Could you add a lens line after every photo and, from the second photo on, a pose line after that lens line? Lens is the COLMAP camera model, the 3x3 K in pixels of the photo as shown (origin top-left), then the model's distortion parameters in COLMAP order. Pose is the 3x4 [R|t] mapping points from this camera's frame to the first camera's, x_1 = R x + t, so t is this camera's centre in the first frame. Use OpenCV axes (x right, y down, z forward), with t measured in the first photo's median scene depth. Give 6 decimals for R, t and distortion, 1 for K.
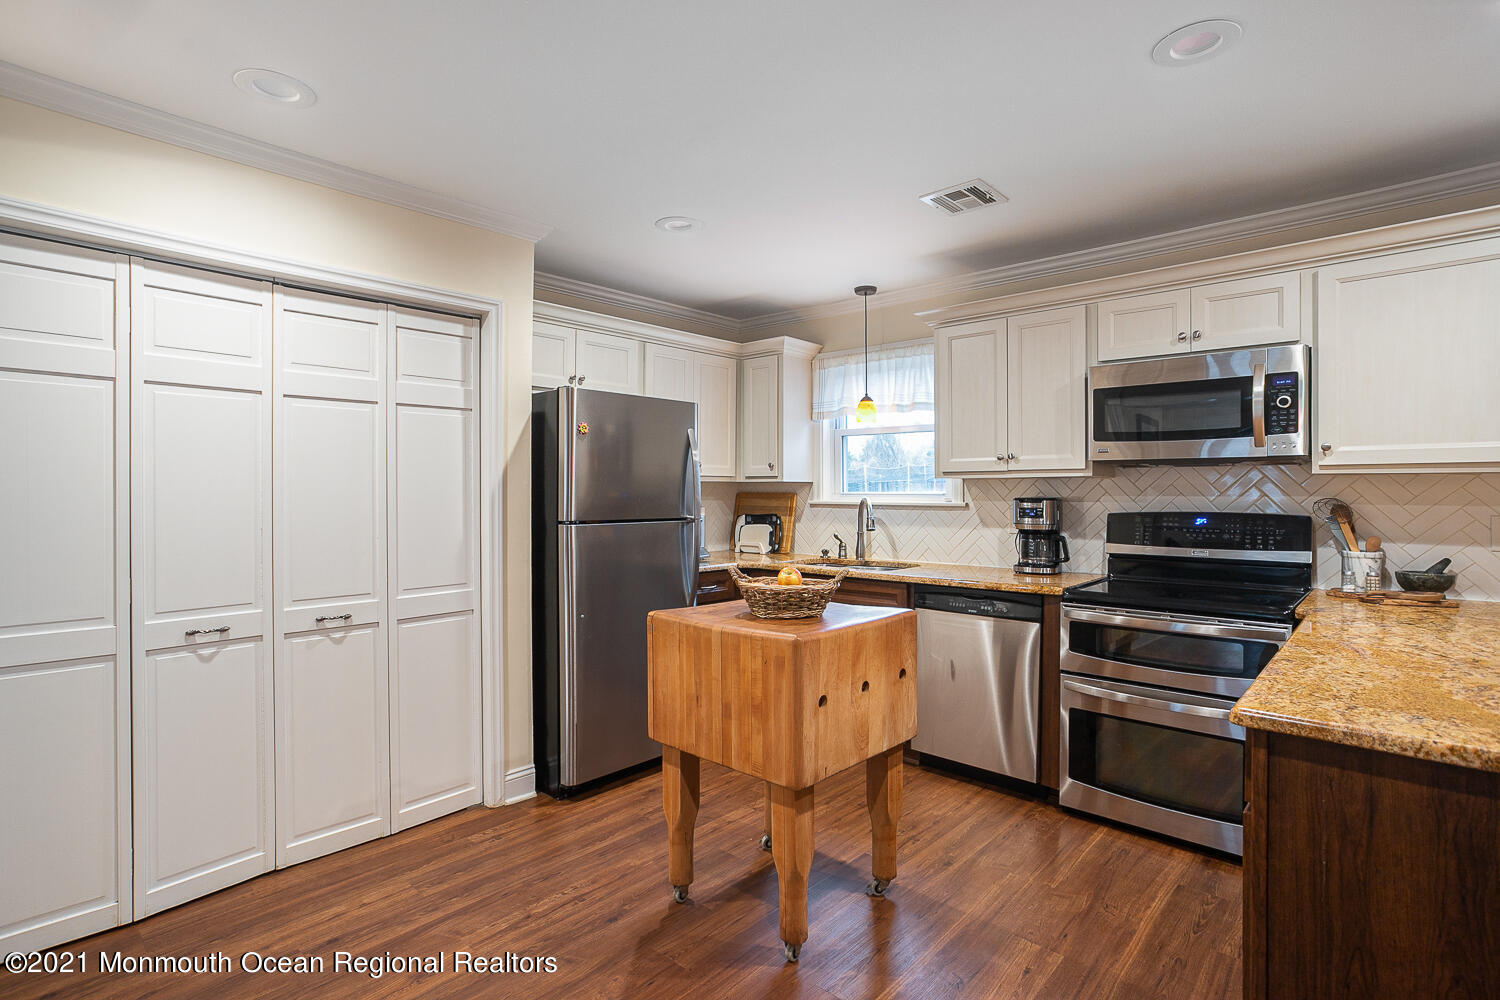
lens RADIAL K [[744.6, 0, 744.8], [0, 744.6, 491.3], [0, 0, 1]] dist [-0.022147, 0.005032]
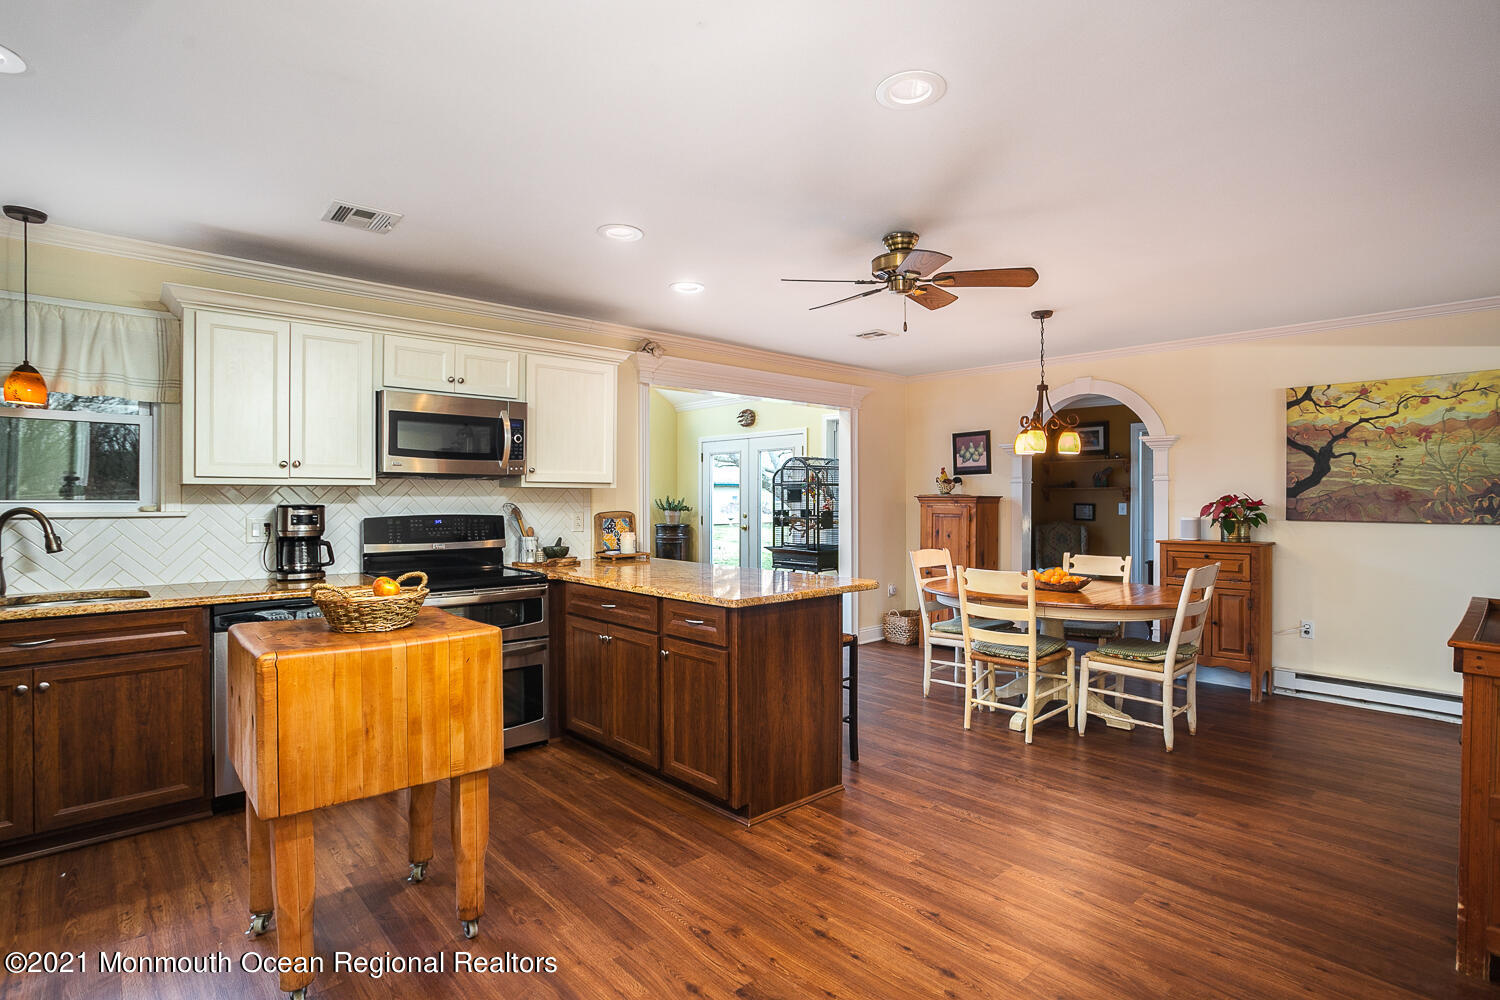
lens RADIAL K [[737.9, 0, 774.7], [0, 737.9, 501.0], [0, 0, 1]] dist [-0.037956, 0.000028]
pose [[0.063833, 0.000622, 0.997960, -0.706384], [0.001977, 0.999998, -0.000749, 0.007114], [-0.997959, 0.002021, 0.063831, 0.370809]]
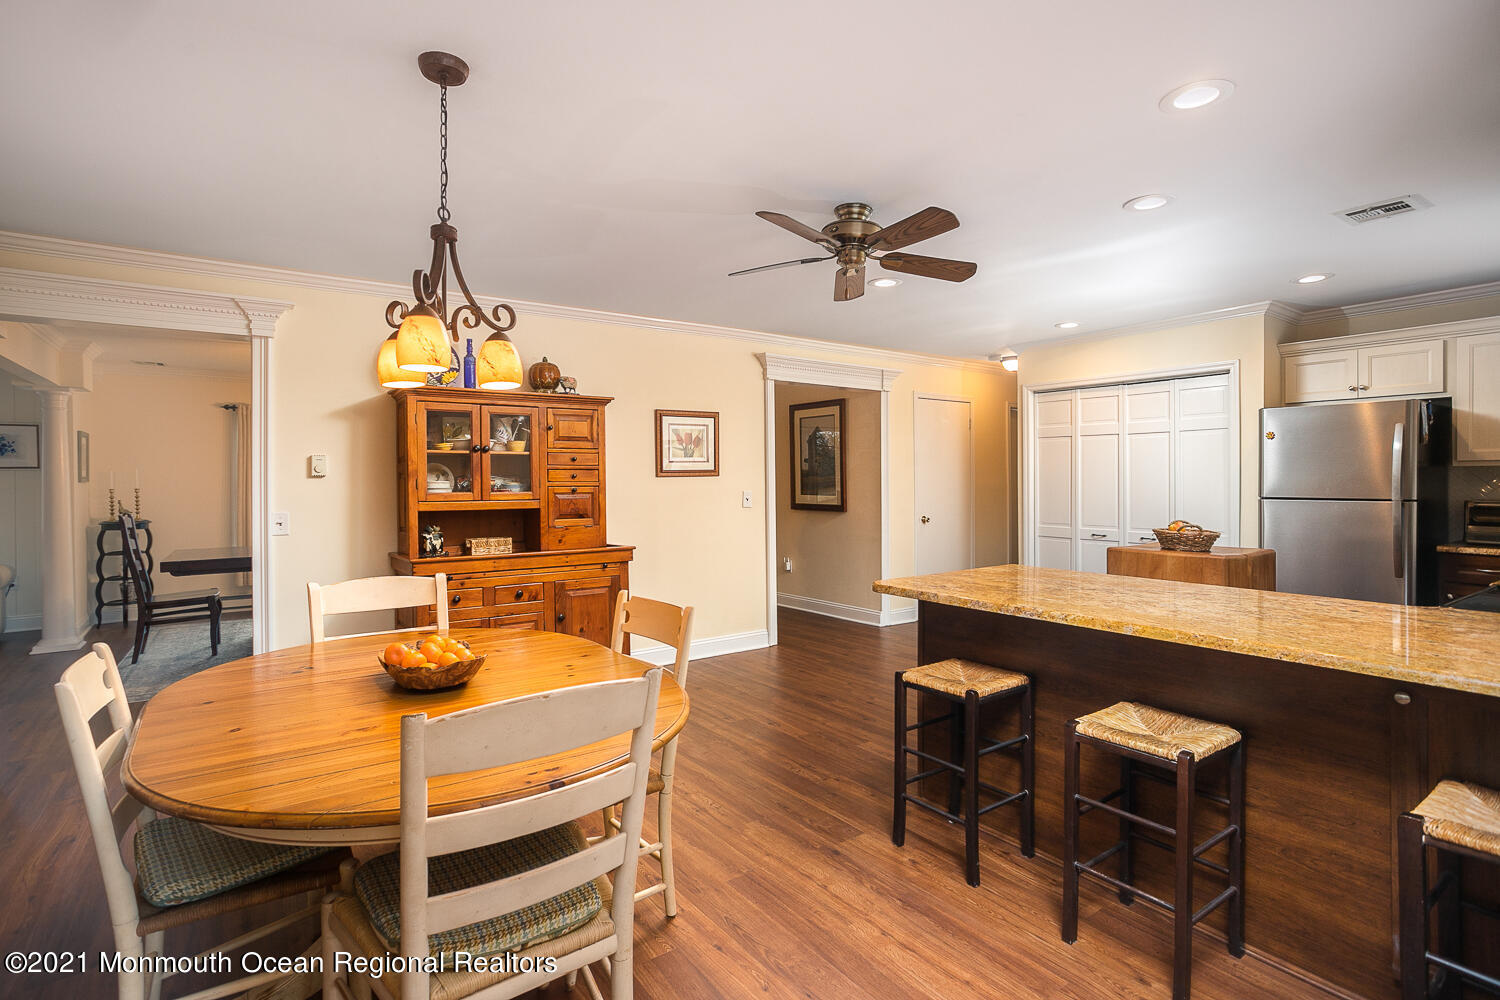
lens RADIAL K [[744.6, 0, 753.8], [0, 744.6, 489.4], [0, 0, 1]] dist [-0.022147, 0.005032]
pose [[-0.205381, 0.015396, -0.978561, 1.617161], [-0.000233, 0.999875, 0.015781, 0.003043], [0.978682, 0.003469, -0.205352, 0.324220]]
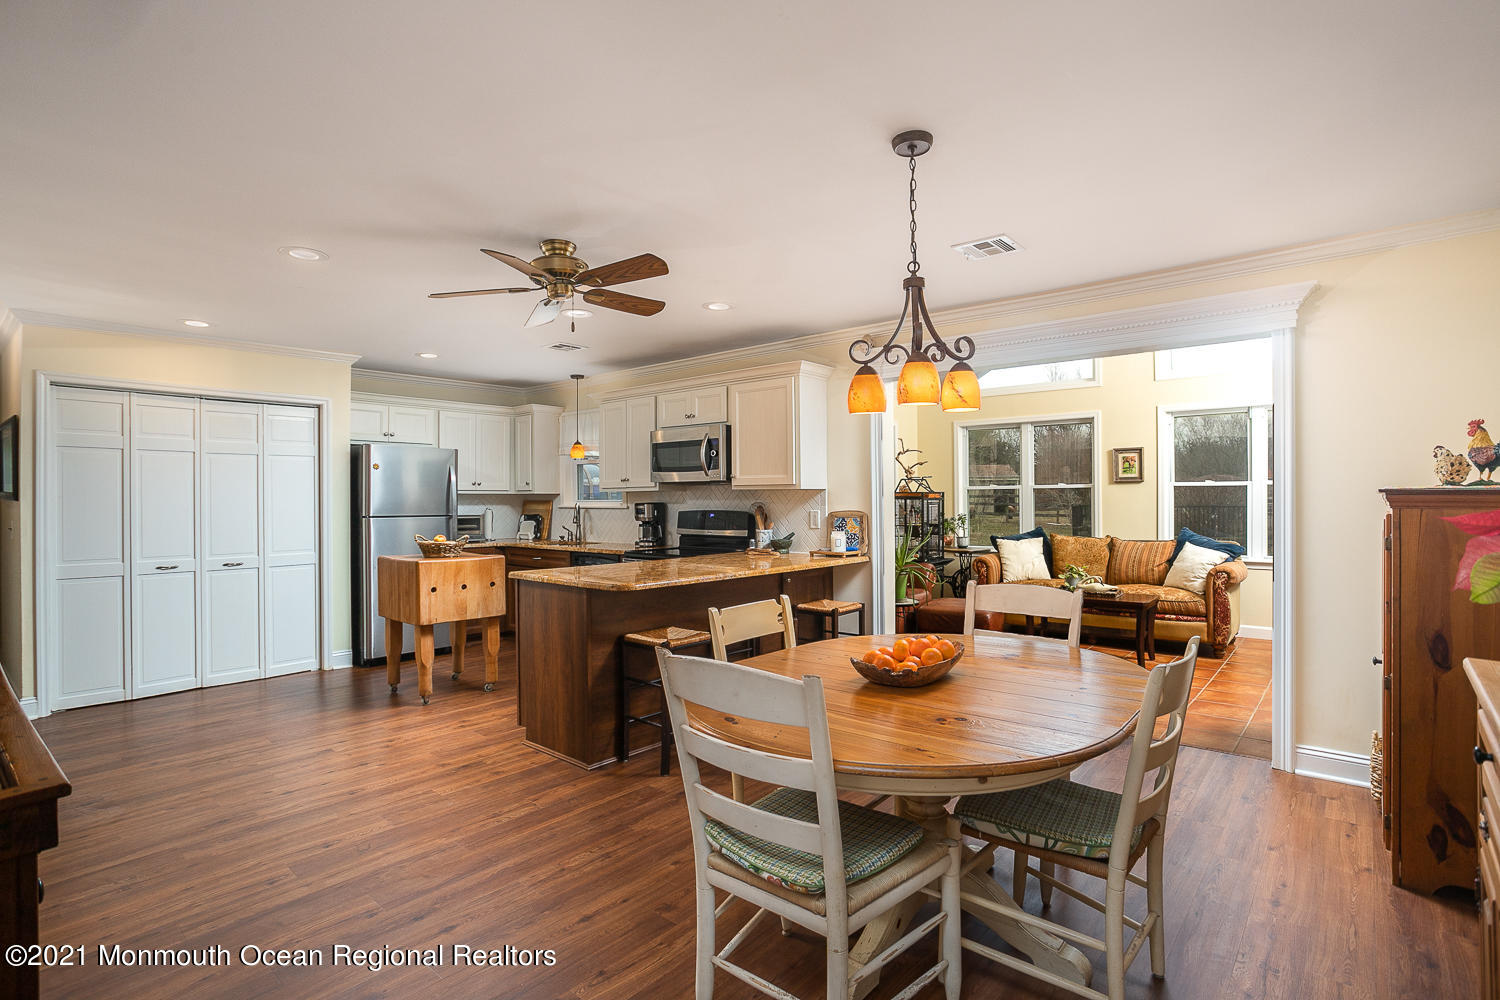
lens RADIAL K [[744.6, 0, 748.3], [0, 744.6, 500.1], [0, 0, 1]] dist [-0.022147, 0.005032]
pose [[0.999742, -0.001488, 0.022668, 0.757653], [0.001521, 0.999998, -0.001425, 0.006236], [-0.022665, 0.001459, 0.999742, -0.976411]]
